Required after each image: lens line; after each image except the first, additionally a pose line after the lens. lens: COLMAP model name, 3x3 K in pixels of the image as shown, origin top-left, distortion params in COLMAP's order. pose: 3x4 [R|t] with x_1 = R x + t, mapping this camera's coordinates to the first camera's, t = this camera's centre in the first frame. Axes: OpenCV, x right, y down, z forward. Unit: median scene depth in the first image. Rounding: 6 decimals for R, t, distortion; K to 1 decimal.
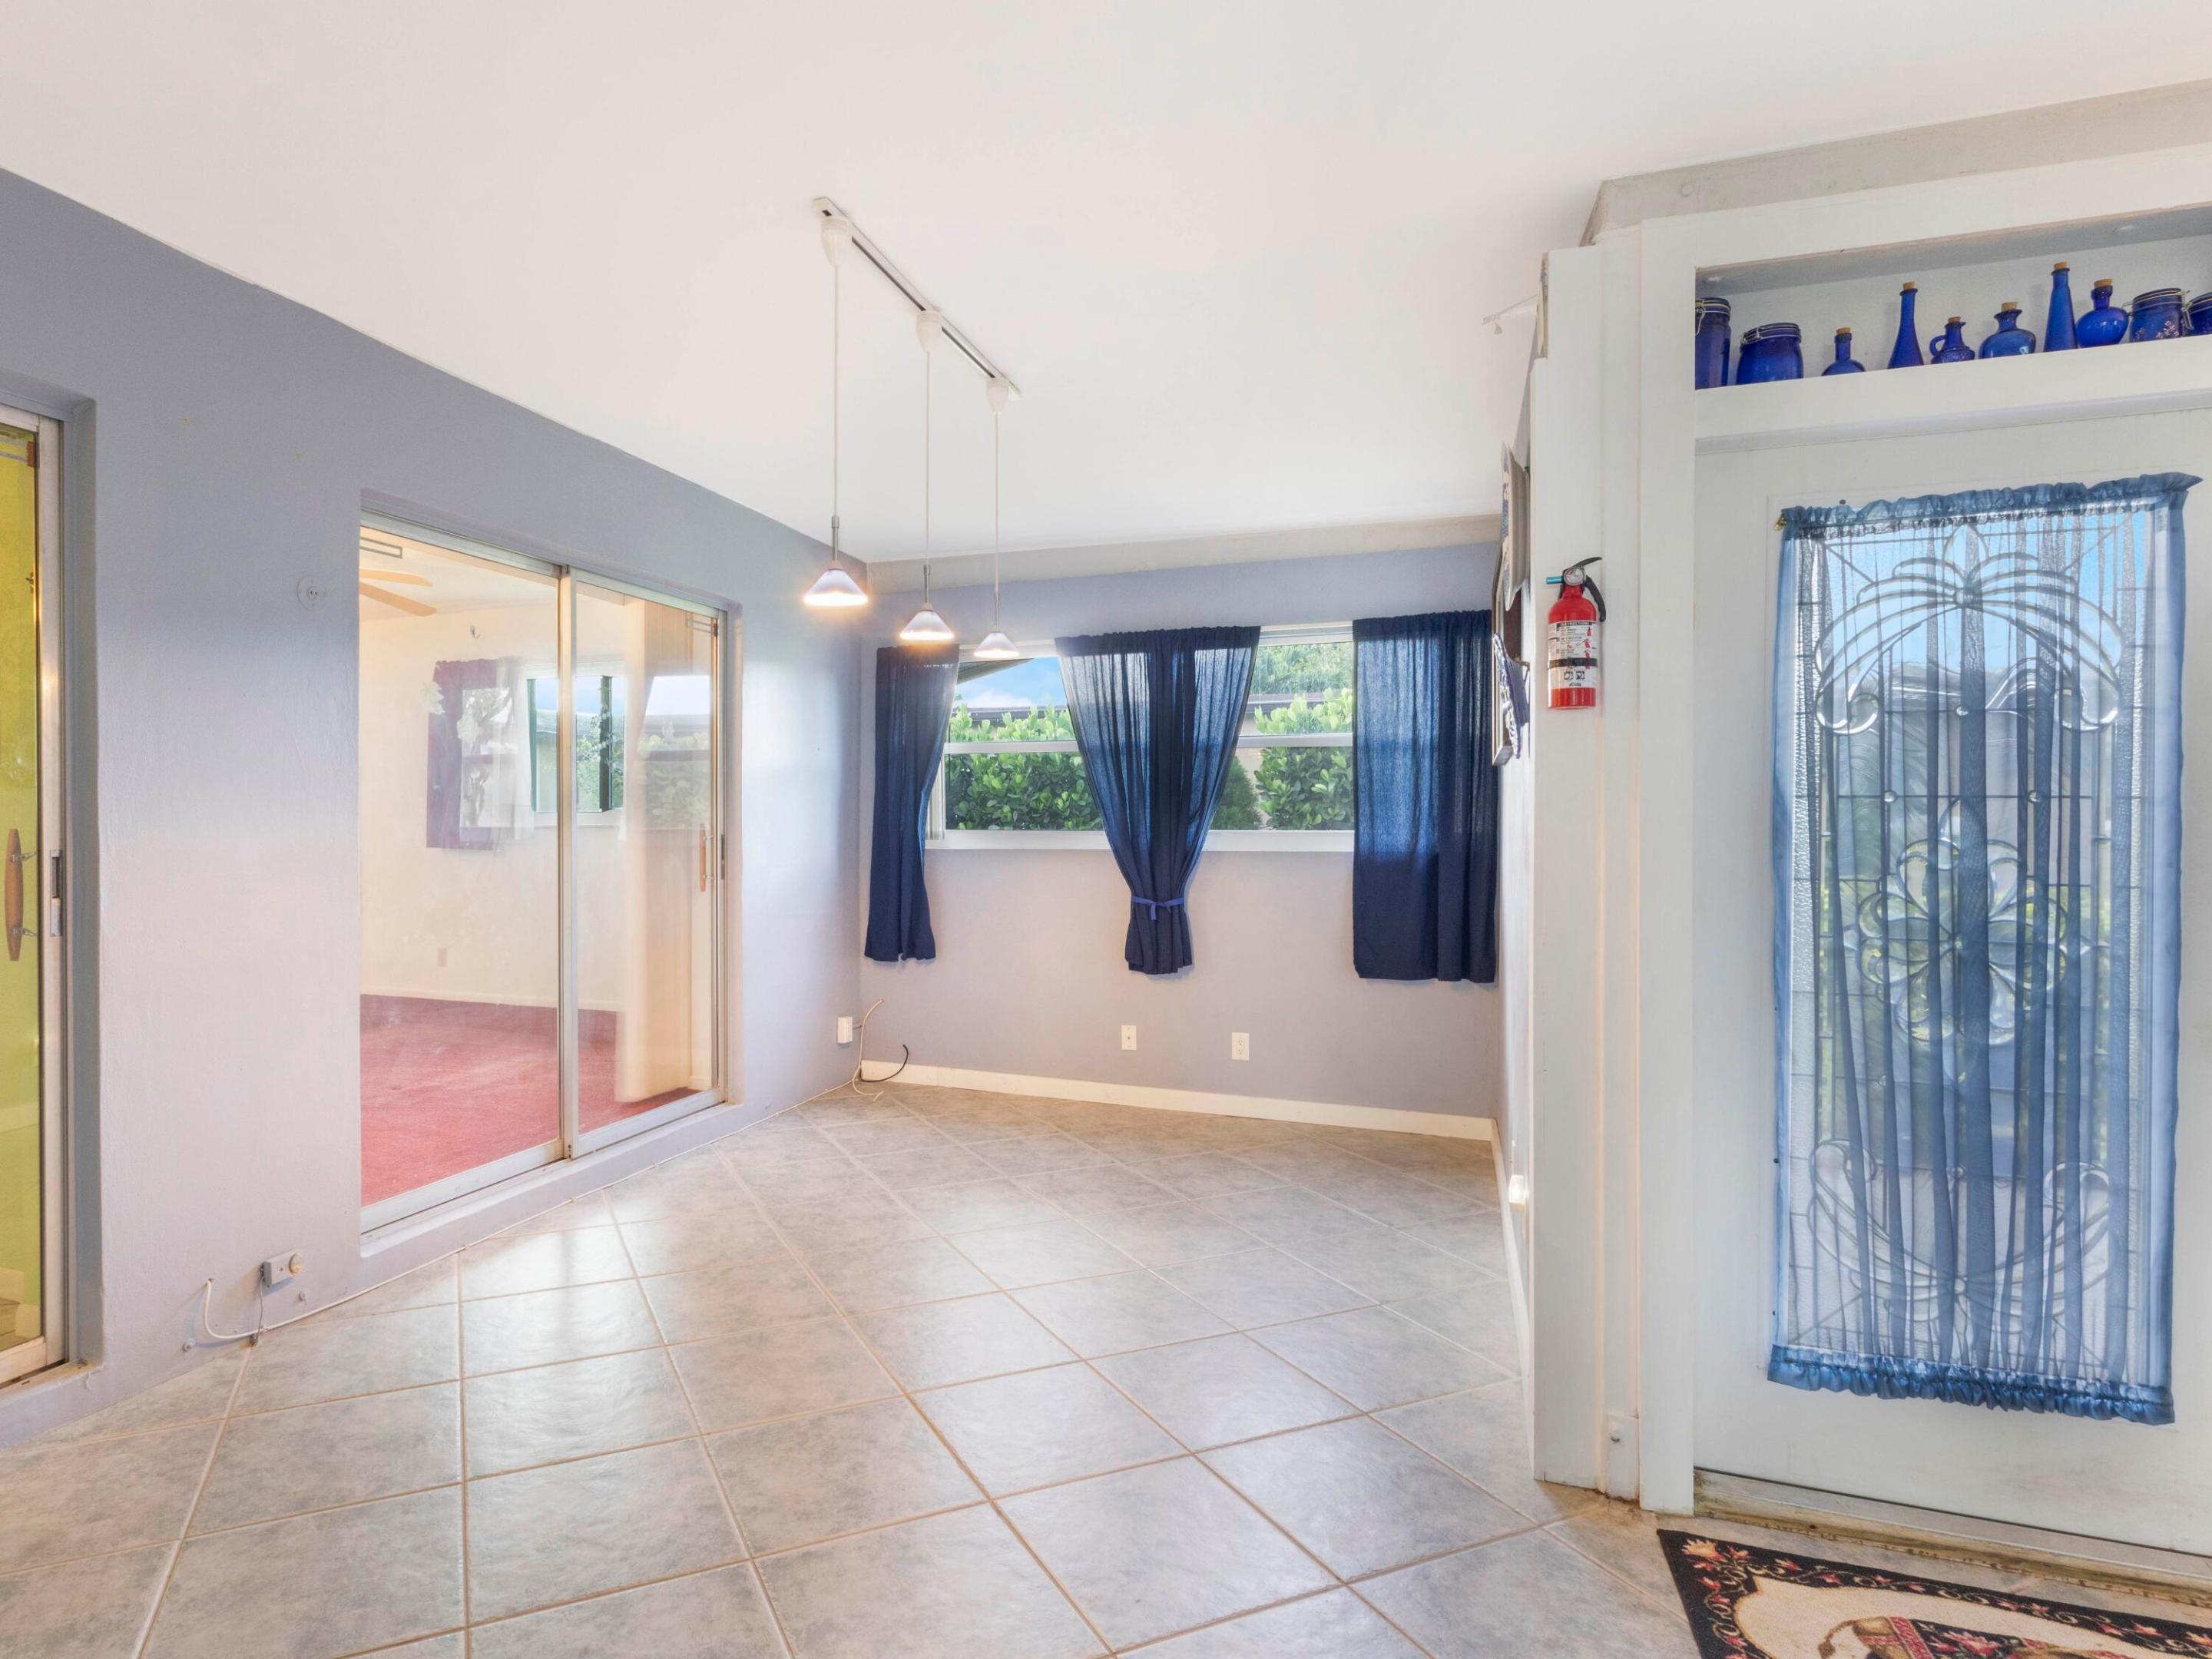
lens RADIAL K [[1119.5, 0, 1081.6], [0, 1119.5, 825.8], [0, 0, 1]] dist [0.000619, 0.000145]
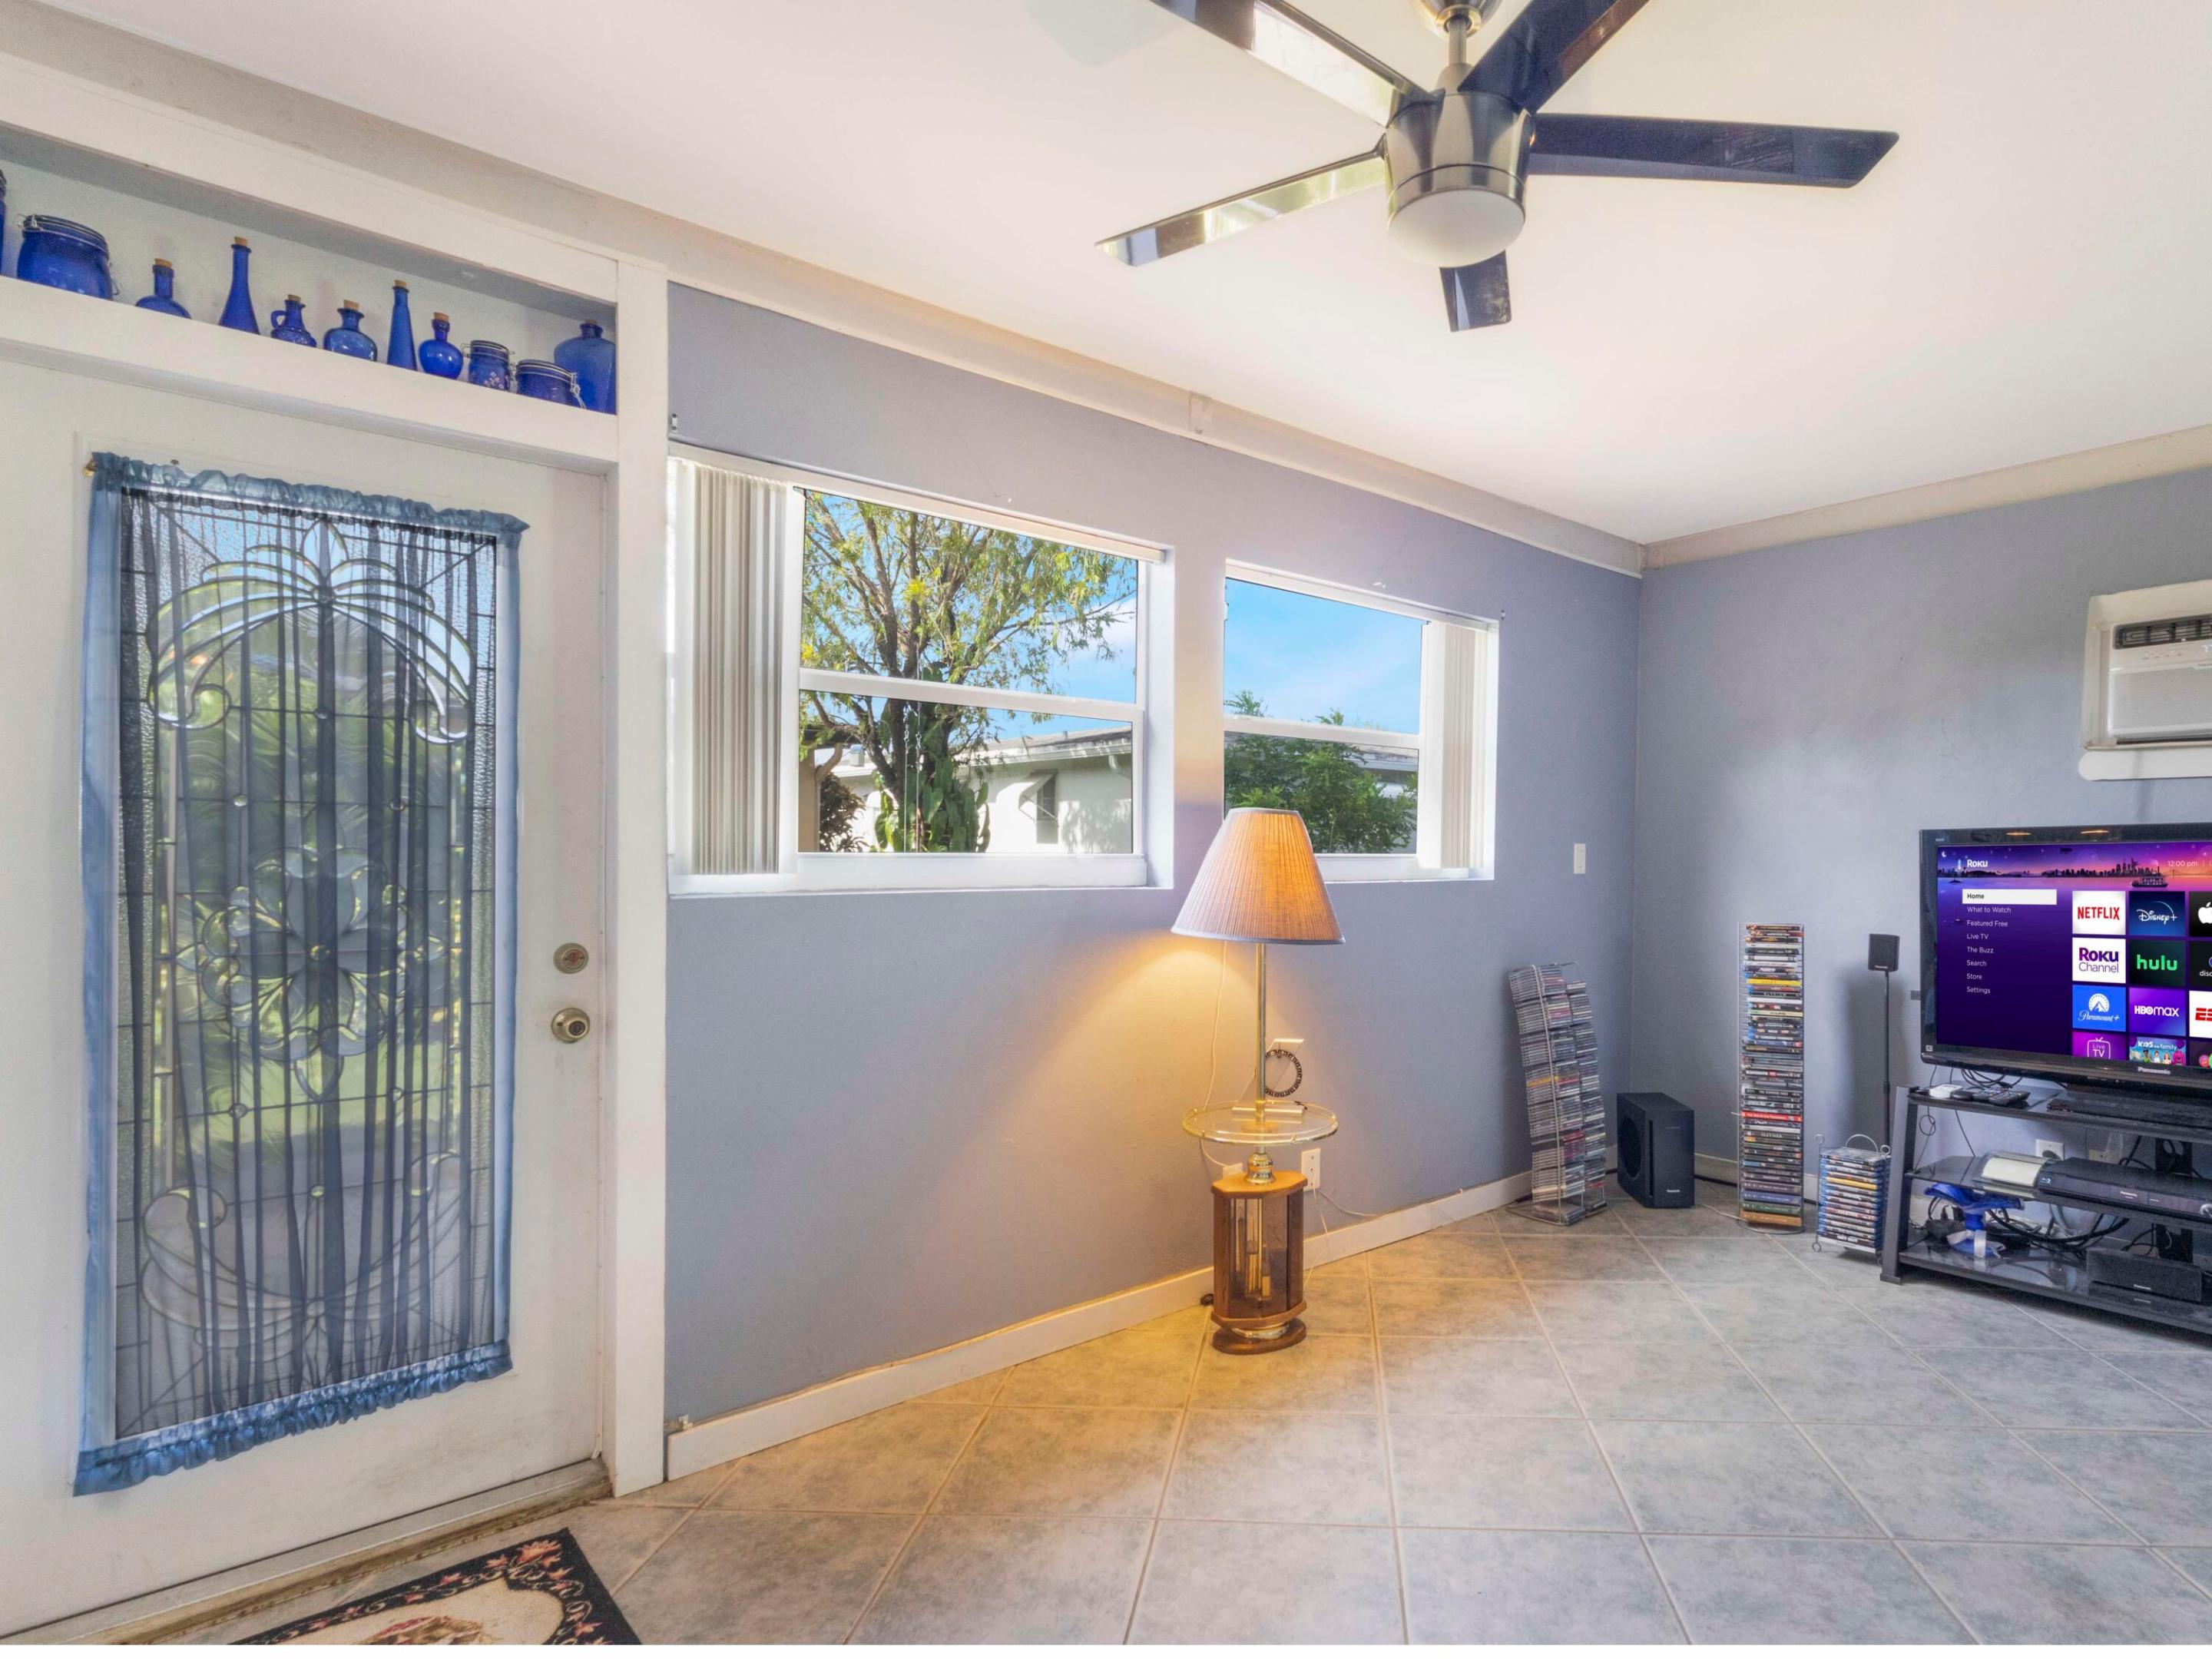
lens RADIAL K [[1158.4, 0, 1115.2], [0, 1158.4, 856.7], [0, 0, 1]] dist [0.004441, 0.001332]
pose [[0.534684, -0.007221, 0.845021, 0.271127], [-0.005467, 0.999913, 0.012004, 0.004399], [-0.845035, -0.011038, 0.534598, -0.101602]]
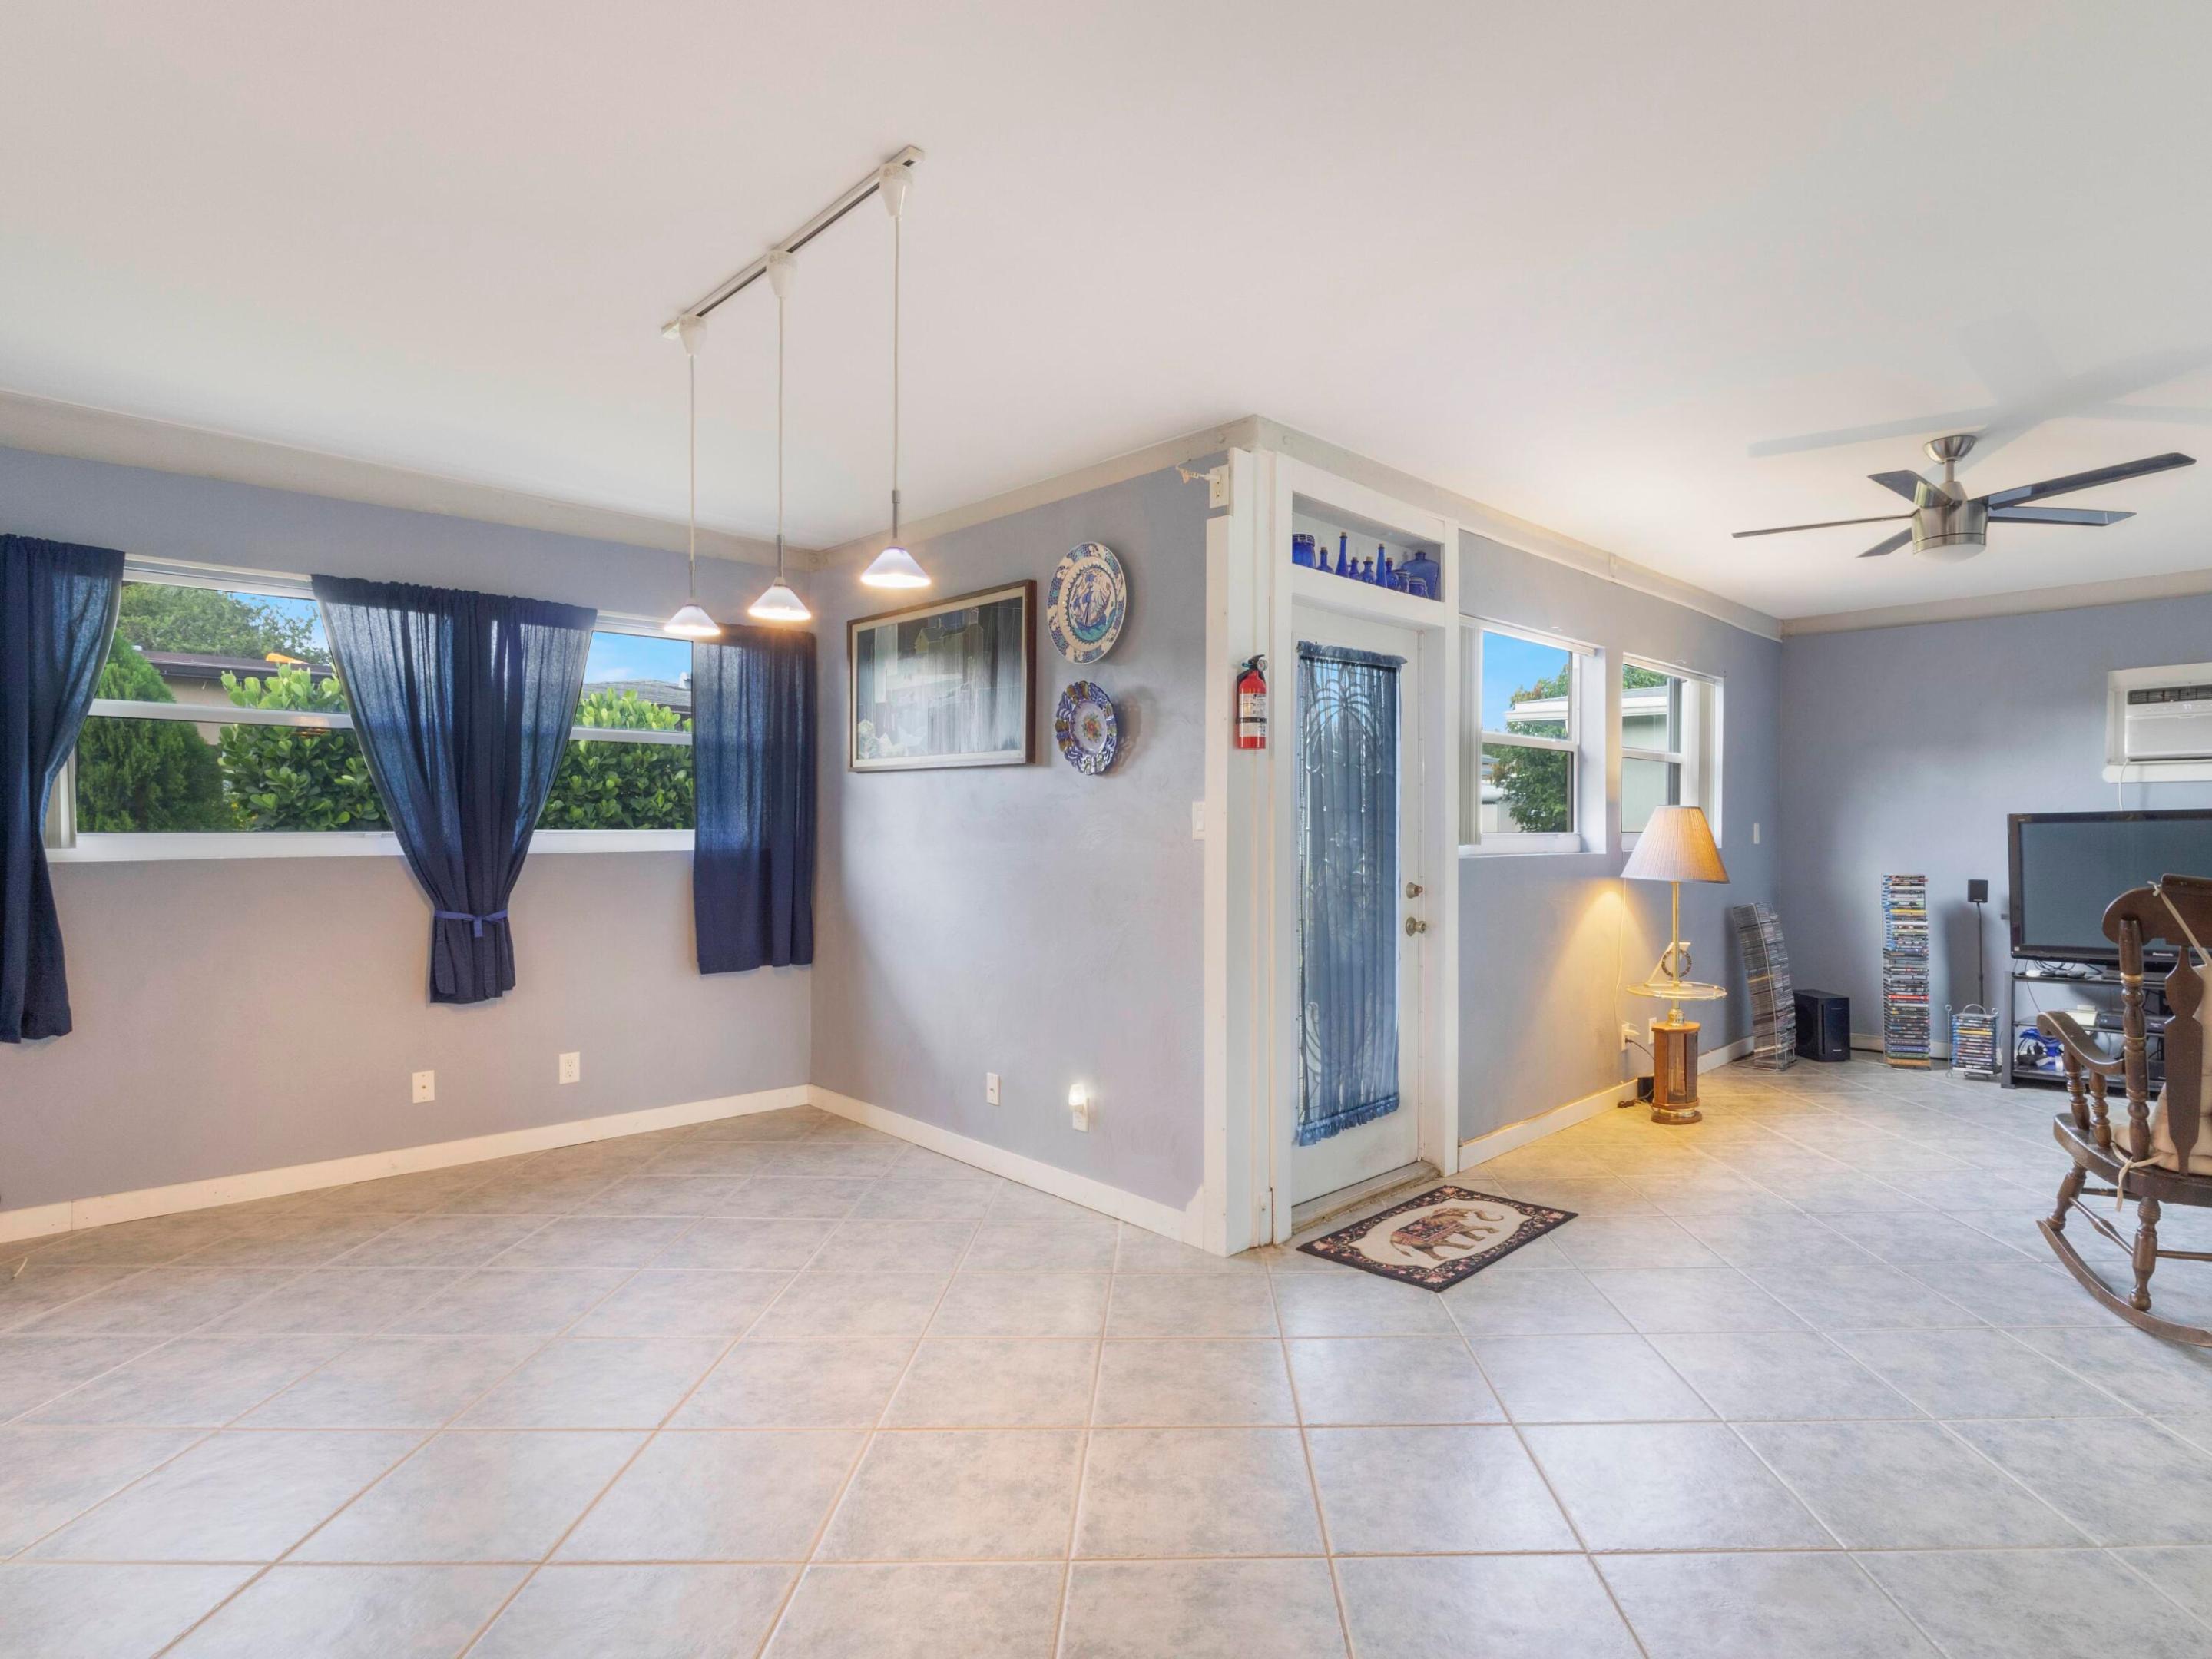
lens RADIAL K [[1119.5, 0, 1081.6], [0, 1119.5, 825.8], [0, 0, 1]] dist [0.000619, 0.000145]
pose [[0.482500, -0.002429, 0.875892, -0.956175], [0.001849, 0.999997, 0.001755, -0.000381], [-0.875894, 0.000772, 0.482503, 0.419940]]
